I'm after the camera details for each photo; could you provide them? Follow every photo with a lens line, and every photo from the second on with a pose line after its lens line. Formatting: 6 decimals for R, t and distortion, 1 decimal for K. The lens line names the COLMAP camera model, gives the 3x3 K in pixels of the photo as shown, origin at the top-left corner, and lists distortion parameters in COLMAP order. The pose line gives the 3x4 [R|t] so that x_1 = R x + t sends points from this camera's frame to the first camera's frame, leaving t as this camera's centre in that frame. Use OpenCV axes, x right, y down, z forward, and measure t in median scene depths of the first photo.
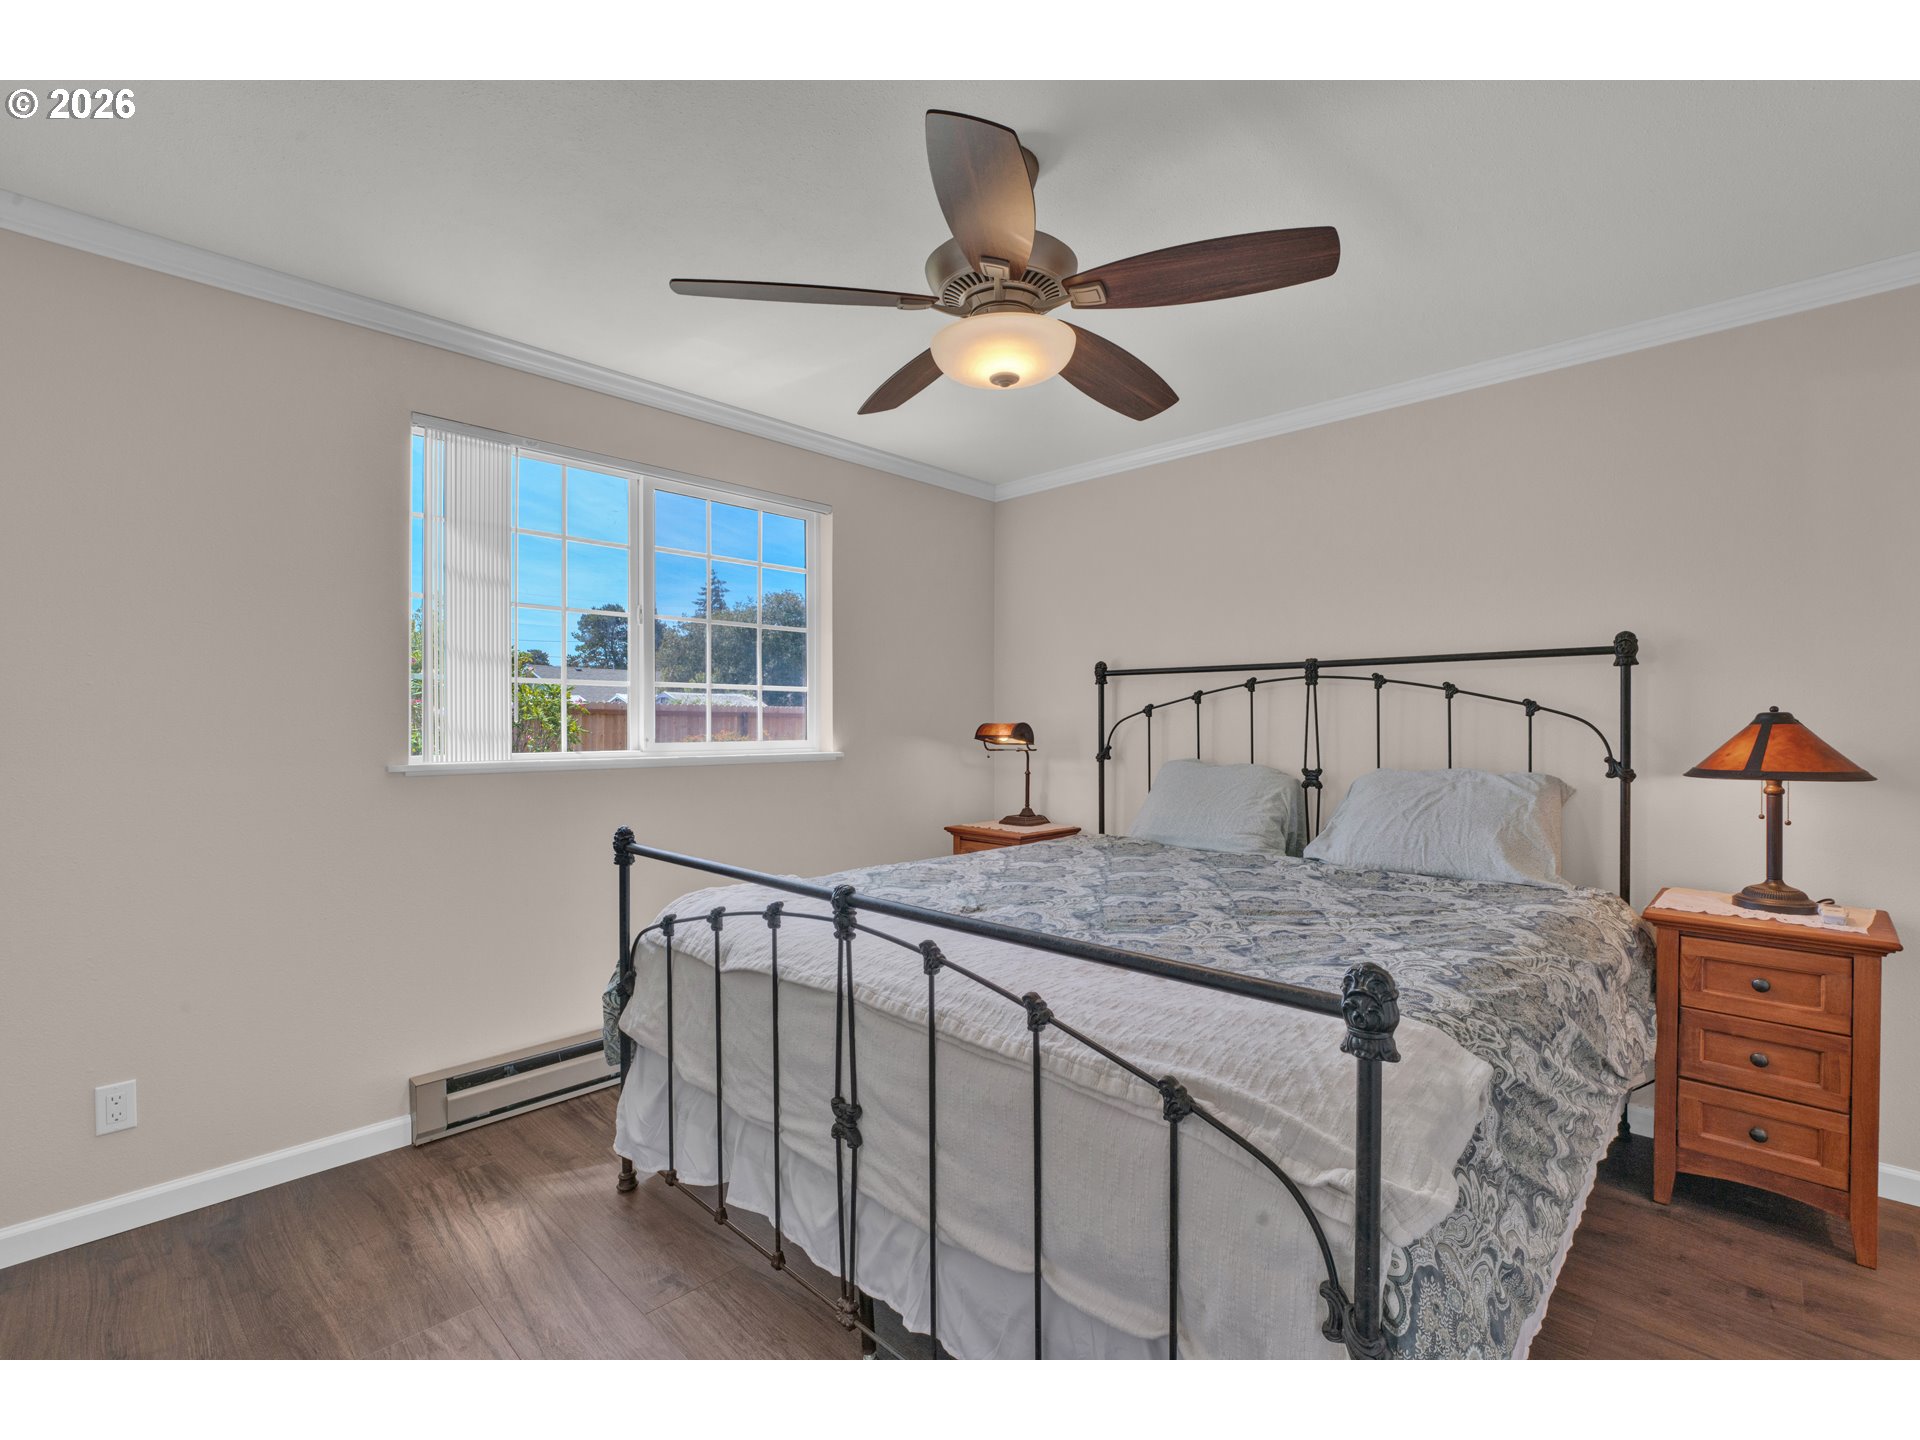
lens RADIAL K [[851.1, 0, 977.9], [0, 851.1, 725.8], [0, 0, 1]] dist [-0.013197, -0.000052]
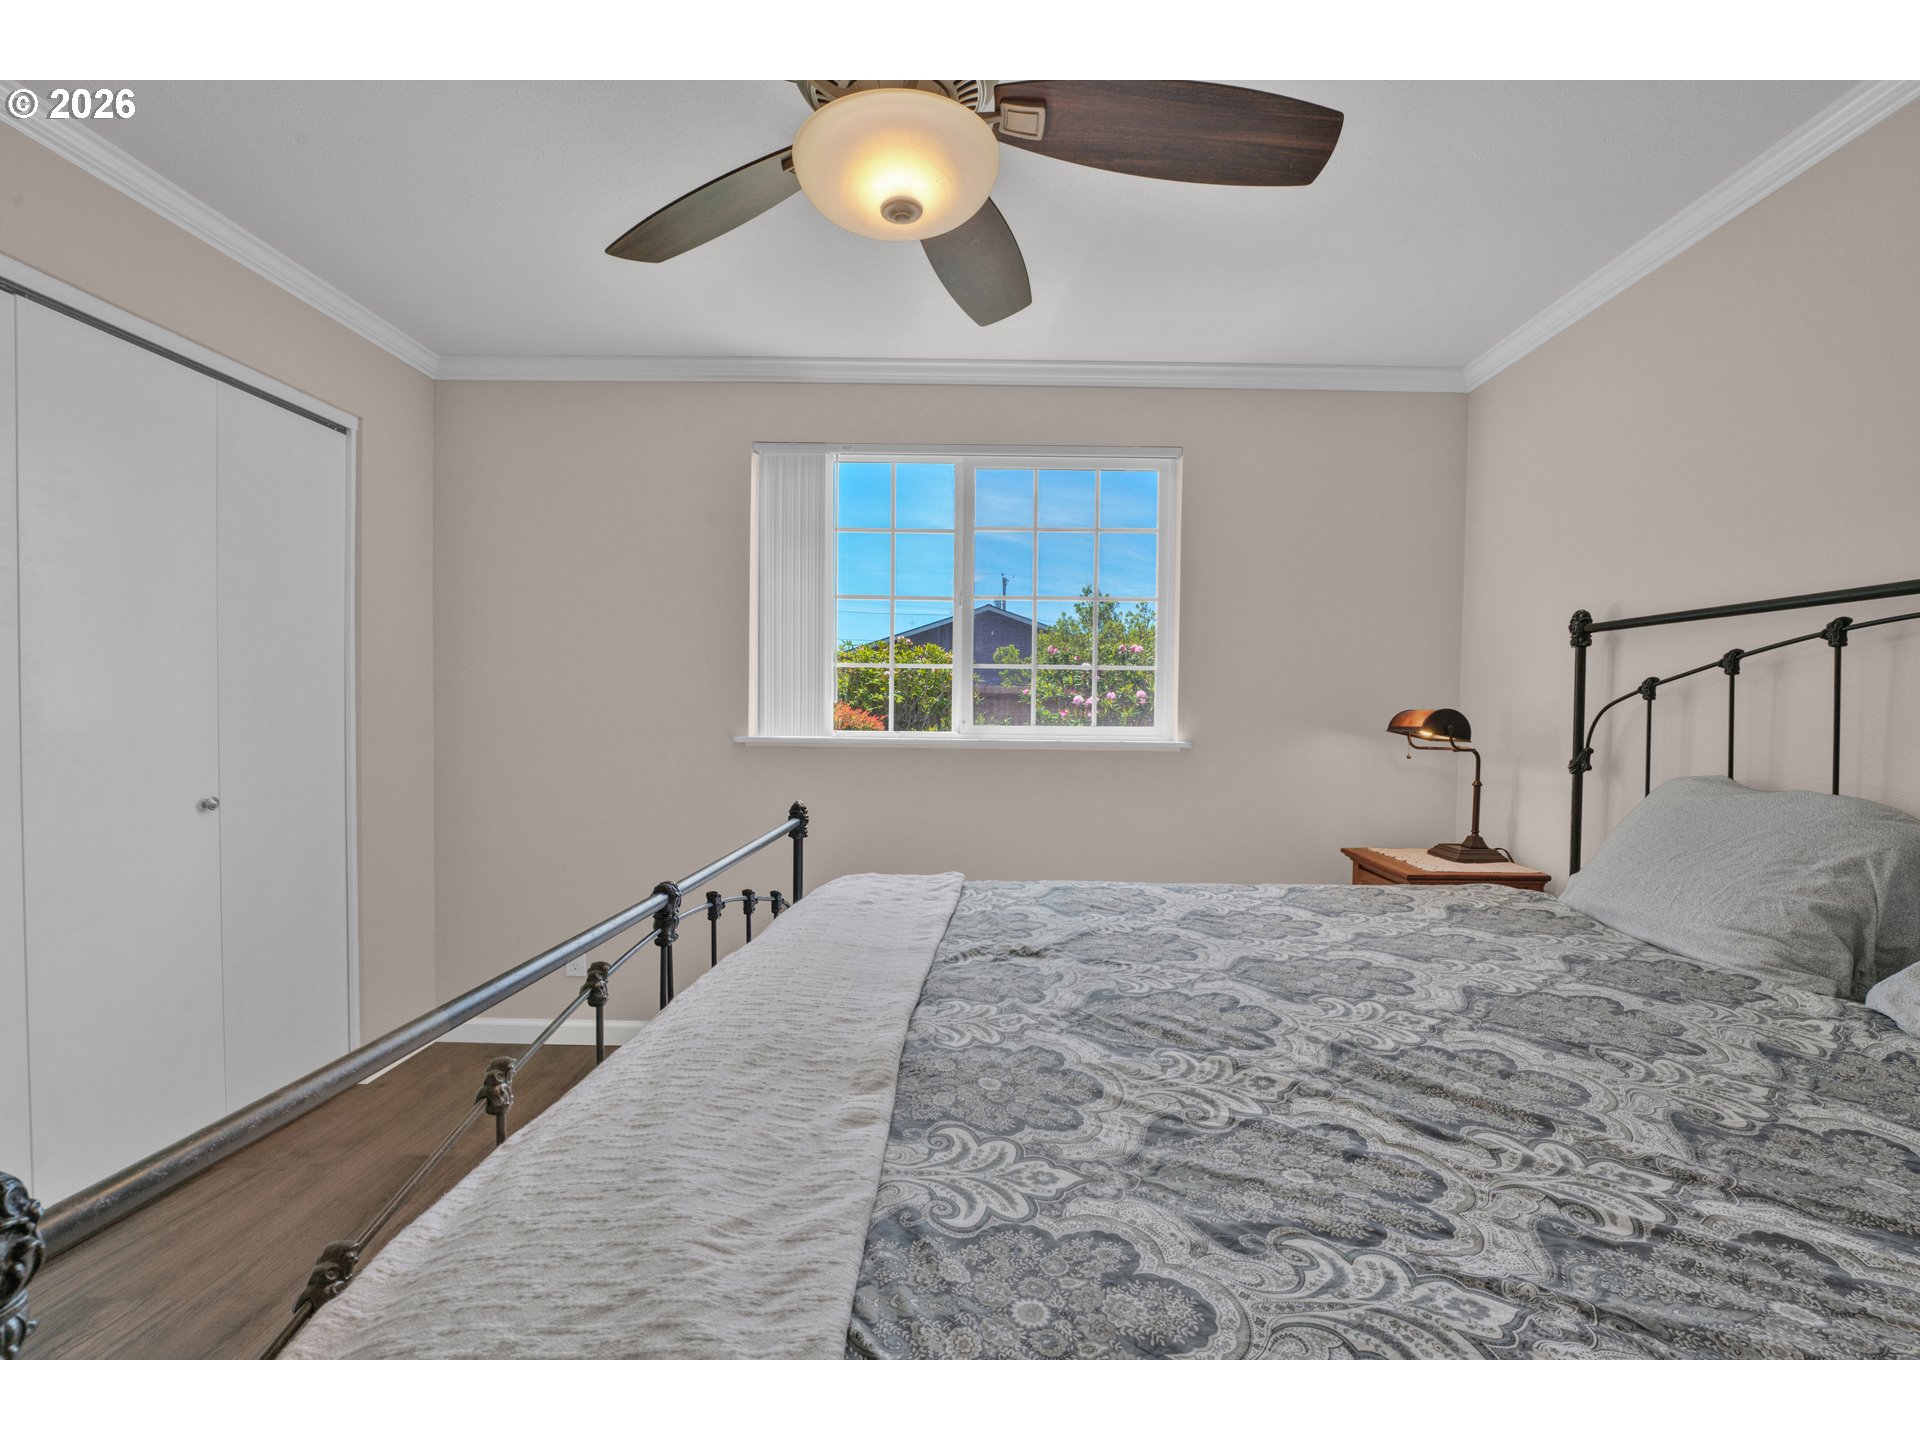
lens RADIAL K [[851.1, 0, 960.7], [0, 851.1, 729.0], [0, 0, 1]] dist [-0.013197, -0.000052]
pose [[0.689945, 0.024409, -0.723450, 0.307706], [-0.012938, 0.999687, 0.021391, 0.003286], [0.723746, -0.005399, 0.690046, 0.284633]]
